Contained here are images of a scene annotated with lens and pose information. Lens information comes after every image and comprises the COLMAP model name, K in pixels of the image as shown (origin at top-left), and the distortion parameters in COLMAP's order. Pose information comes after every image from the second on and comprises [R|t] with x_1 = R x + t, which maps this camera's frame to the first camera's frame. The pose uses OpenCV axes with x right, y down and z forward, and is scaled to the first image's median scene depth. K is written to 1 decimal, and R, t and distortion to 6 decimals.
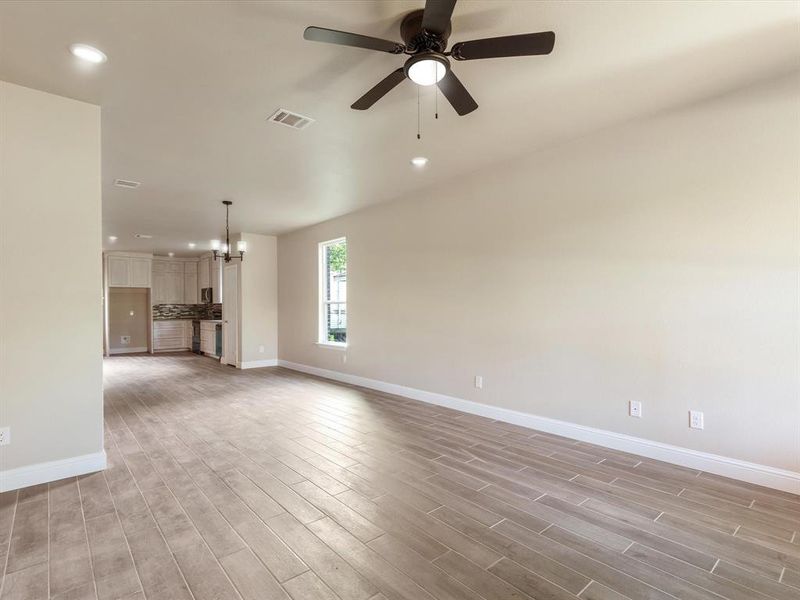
lens RADIAL K [[410.7, 0, 408.0], [0, 410.7, 309.5], [0, 0, 1]] dist [0.003142, 0.000533]
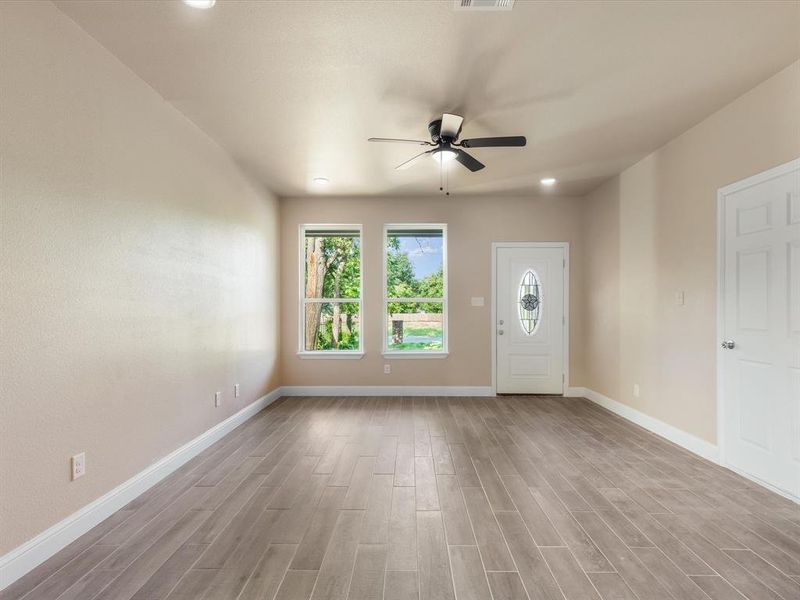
lens RADIAL K [[410.7, 0, 408.0], [0, 410.7, 309.5], [0, 0, 1]] dist [0.003142, 0.000533]
pose [[-0.741078, 0.005045, 0.671400, -0.190397], [0.012407, 0.999904, 0.006181, -0.001826], [-0.671304, 0.012911, -0.741070, 0.481637]]
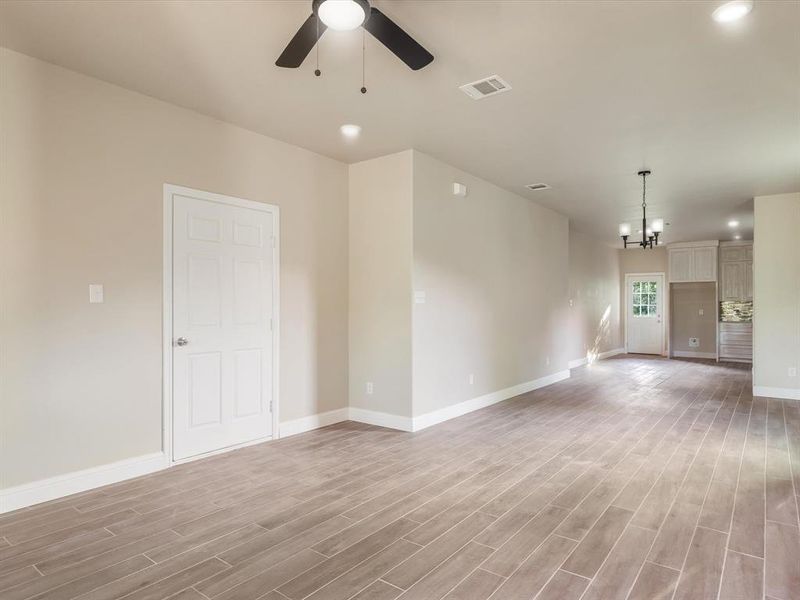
lens RADIAL K [[490.3, 0, 400.0], [0, 490.3, 300.0], [0, 0, 1]] dist [0.000329, 0.001424]
pose [[0.186044, -0.004329, -0.982532, 0.217900], [-0.012247, 0.999902, -0.006724, -0.001868], [0.982465, 0.013284, 0.185973, 0.200904]]
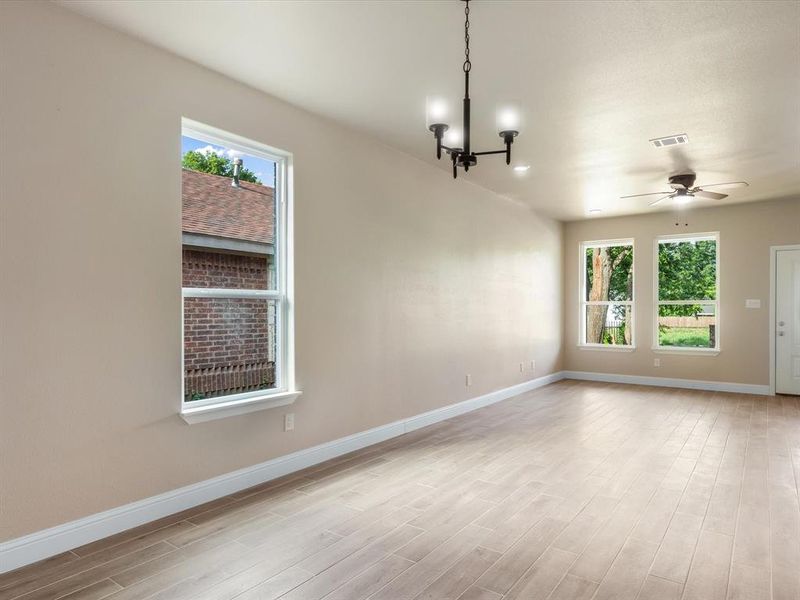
lens RADIAL K [[490.3, 0, 400.0], [0, 490.3, 300.0], [0, 0, 1]] dist [0.000329, 0.001424]
pose [[-0.198292, 0.024344, 0.979841, -0.488680], [0.009567, 0.999692, -0.022901, -0.001785], [-0.980096, 0.004833, -0.198464, 0.645309]]
